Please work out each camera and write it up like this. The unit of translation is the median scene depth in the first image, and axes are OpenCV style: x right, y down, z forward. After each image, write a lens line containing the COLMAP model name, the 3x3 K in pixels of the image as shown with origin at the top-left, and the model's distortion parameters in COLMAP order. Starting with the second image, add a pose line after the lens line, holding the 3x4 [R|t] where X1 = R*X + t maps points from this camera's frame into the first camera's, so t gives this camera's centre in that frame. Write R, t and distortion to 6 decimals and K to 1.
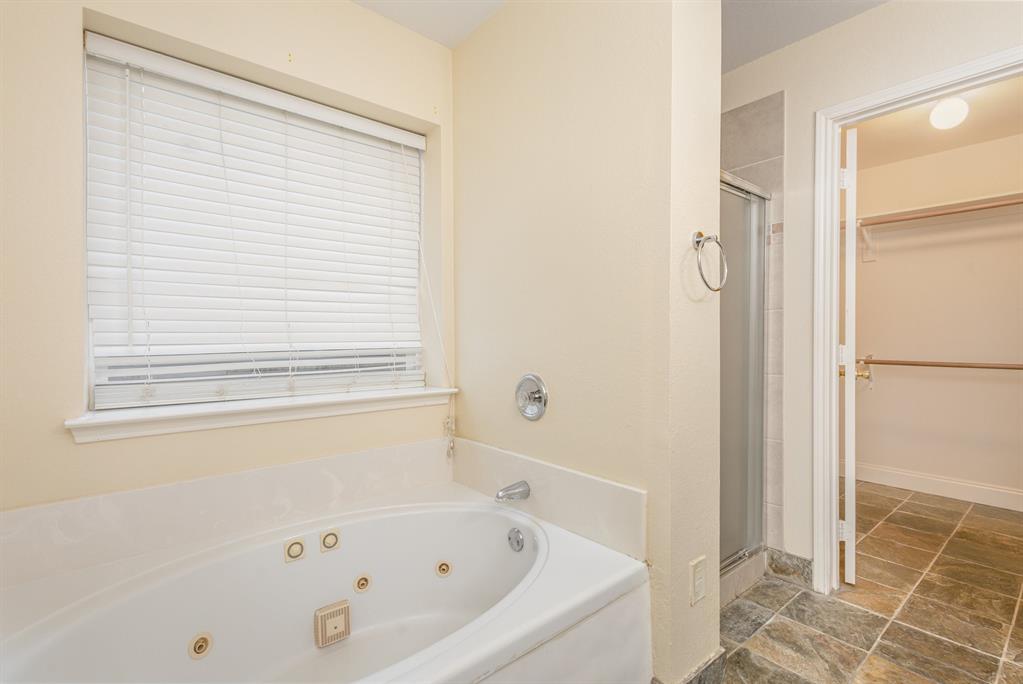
lens RADIAL K [[472.6, 0, 506.6], [0, 472.6, 337.4], [0, 0, 1]] dist [0.008655, -0.004003]
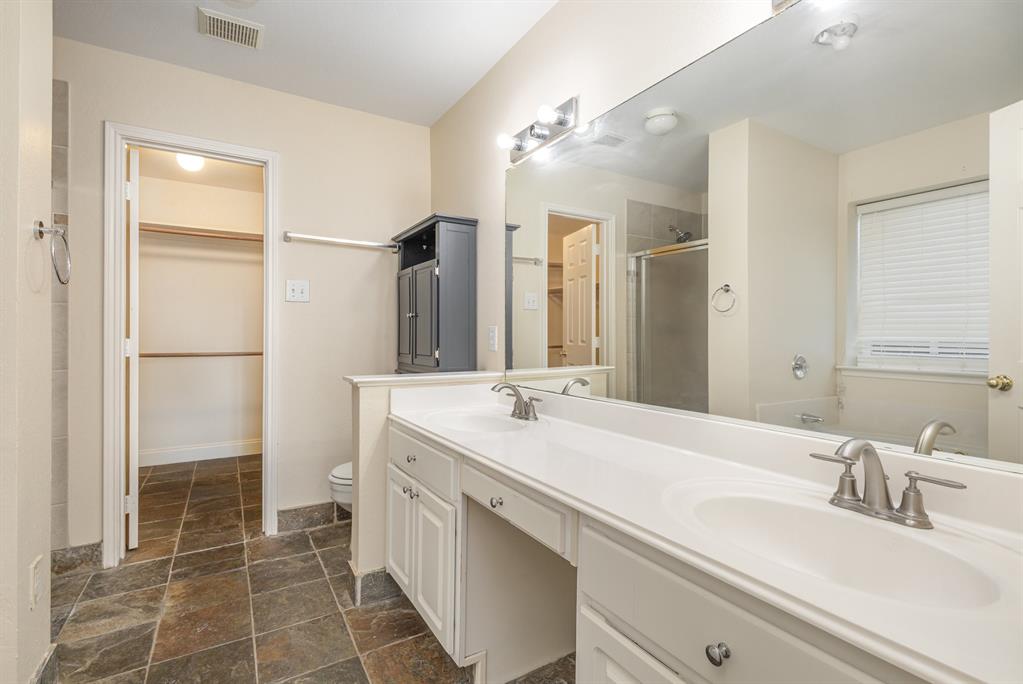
lens RADIAL K [[472.6, 0, 512.3], [0, 472.6, 337.7], [0, 0, 1]] dist [0.008655, -0.004003]
pose [[0.147014, -0.005074, 0.989121, -0.283223], [-0.001765, 0.999984, 0.005392, 0.006012], [-0.989133, -0.002538, 0.147003, -0.068550]]
